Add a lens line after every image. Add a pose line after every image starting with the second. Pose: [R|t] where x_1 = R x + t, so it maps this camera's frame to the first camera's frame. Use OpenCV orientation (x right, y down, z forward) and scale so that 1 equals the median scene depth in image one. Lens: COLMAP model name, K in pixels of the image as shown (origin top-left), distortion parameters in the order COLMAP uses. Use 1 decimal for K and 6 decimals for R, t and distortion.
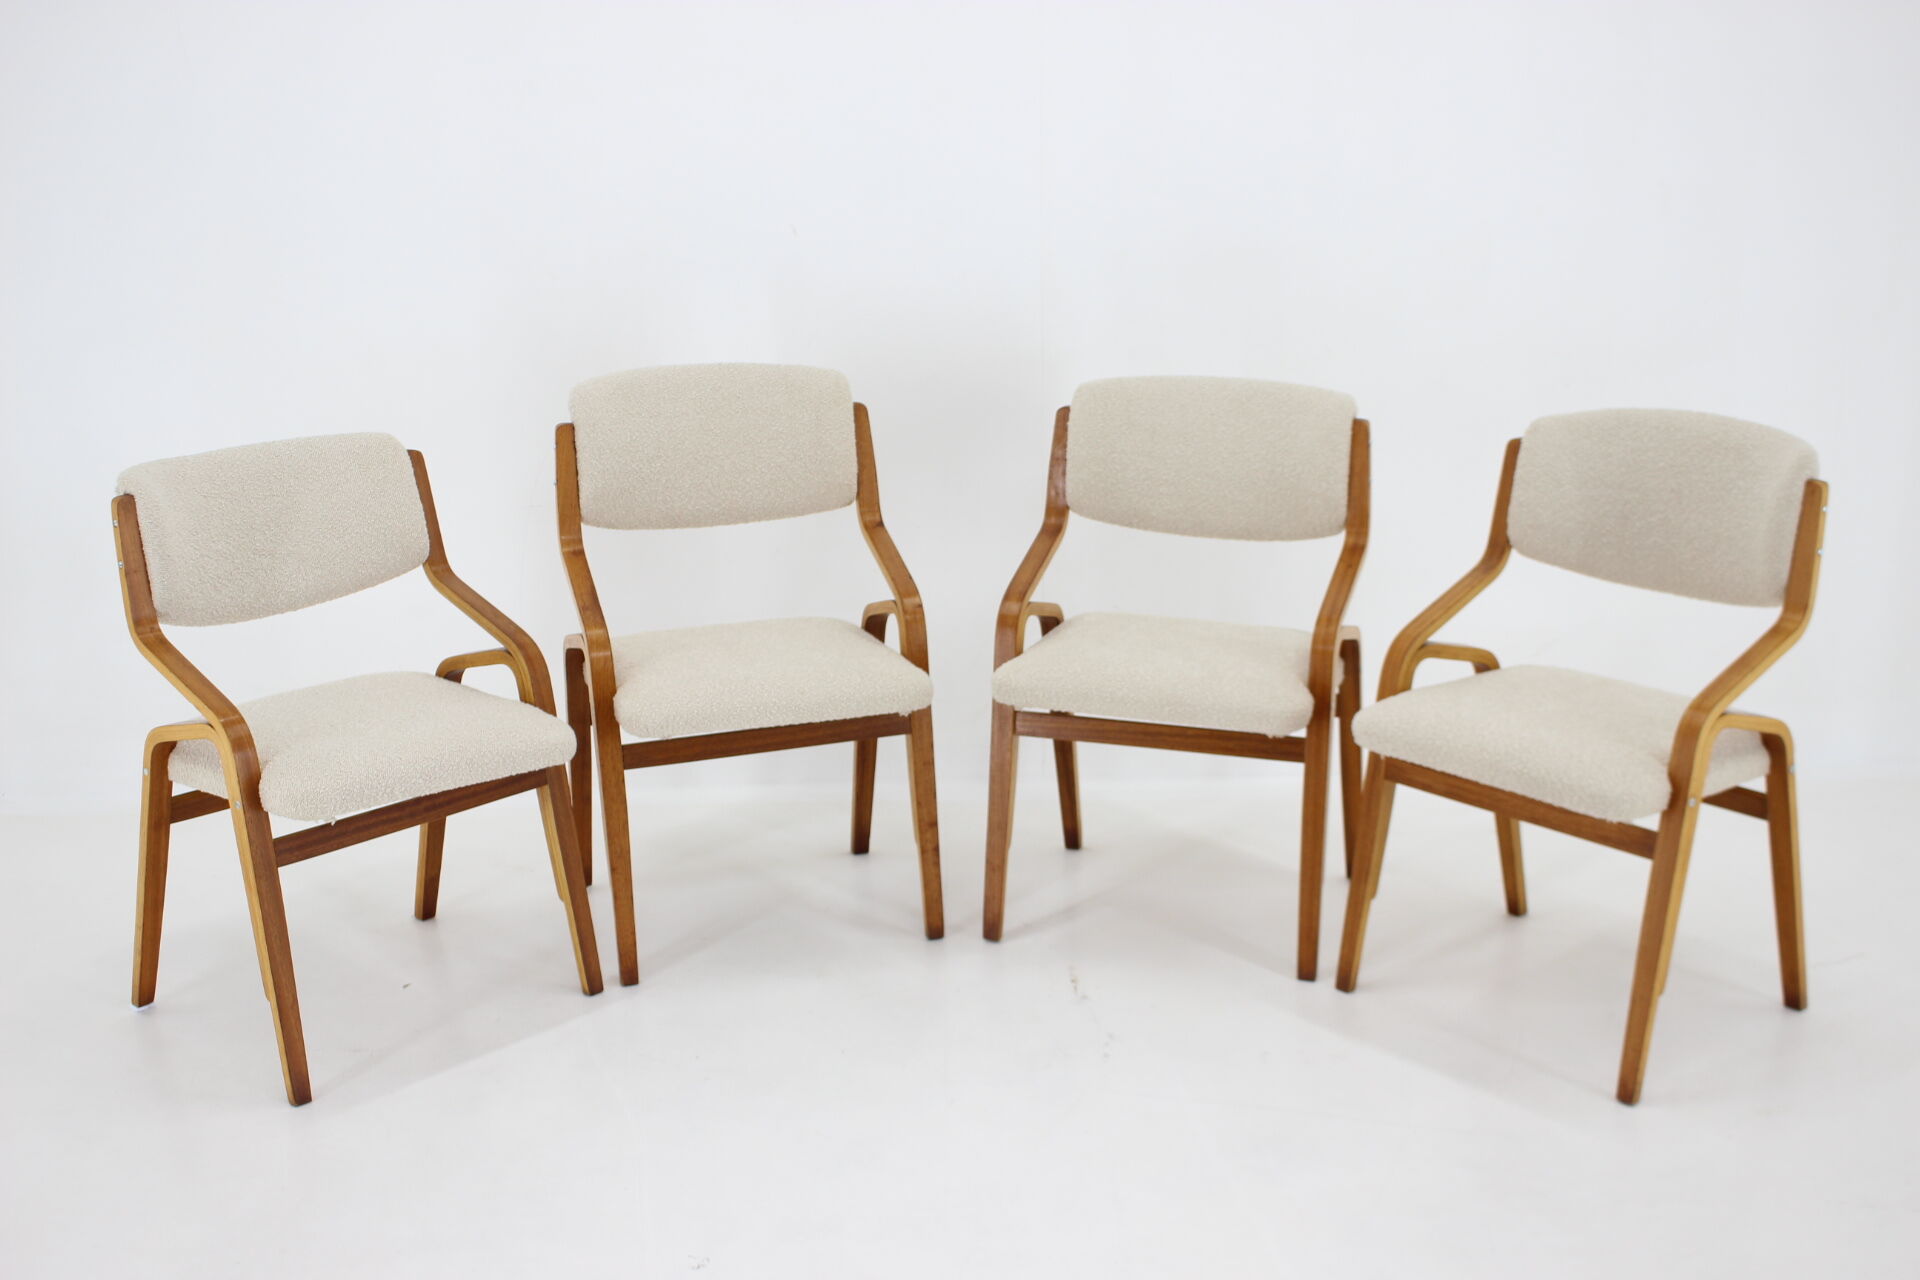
lens RADIAL K [[1450.3, 0, 960.0], [0, 1450.3, 640.0], [0, 0, 1]] dist [0.000390, -0.001645]
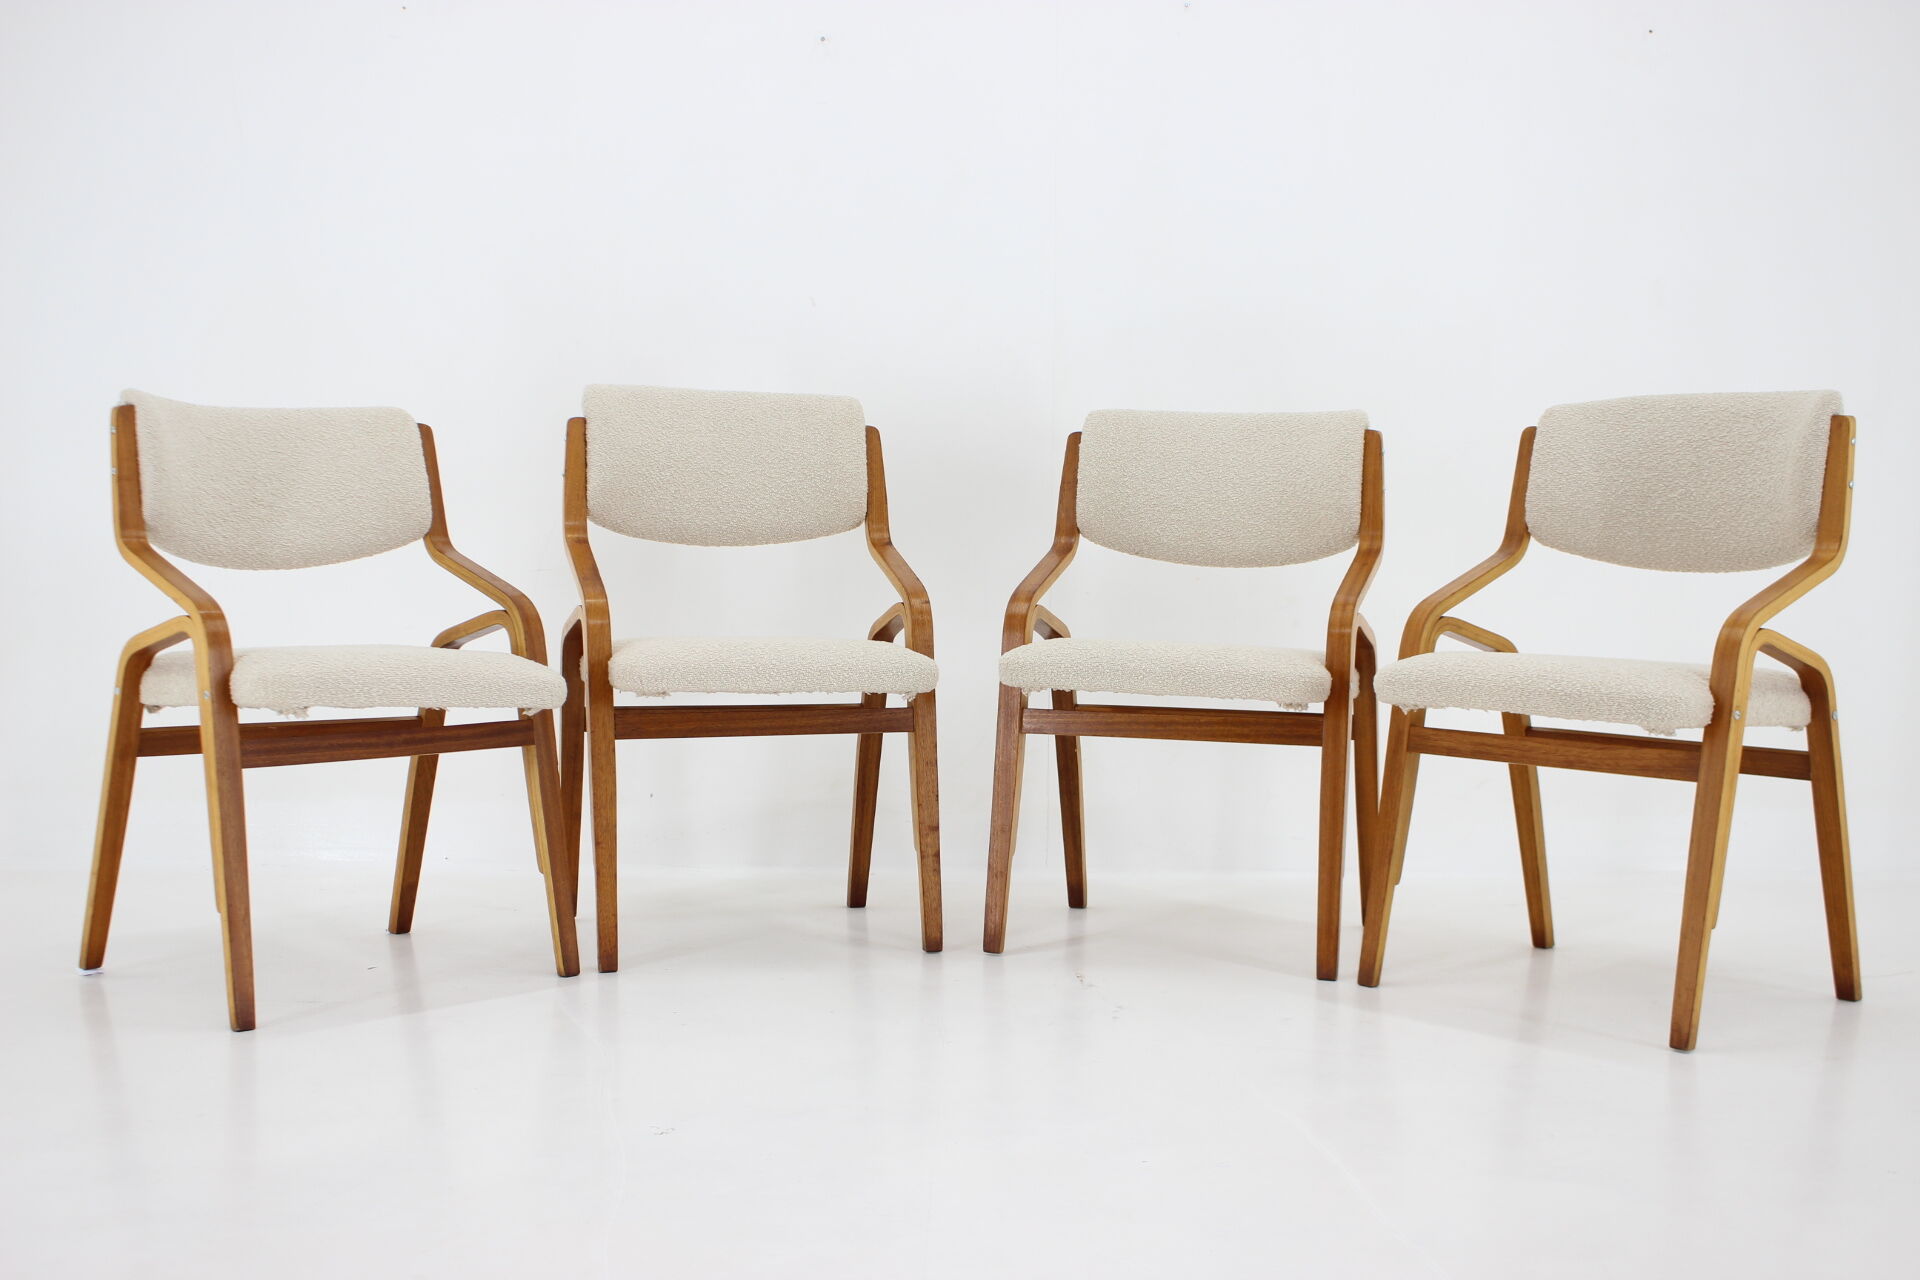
lens RADIAL K [[1427.5, 0, 965.3], [0, 1427.5, 640.3], [0, 0, 1]] dist [-0.007890, -0.000243]
pose [[0.999697, 0.024623, -0.000452, -0.000548], [-0.024440, 0.989688, -0.141137, 0.147781], [-0.003028, 0.141105, 0.989990, 0.051244]]
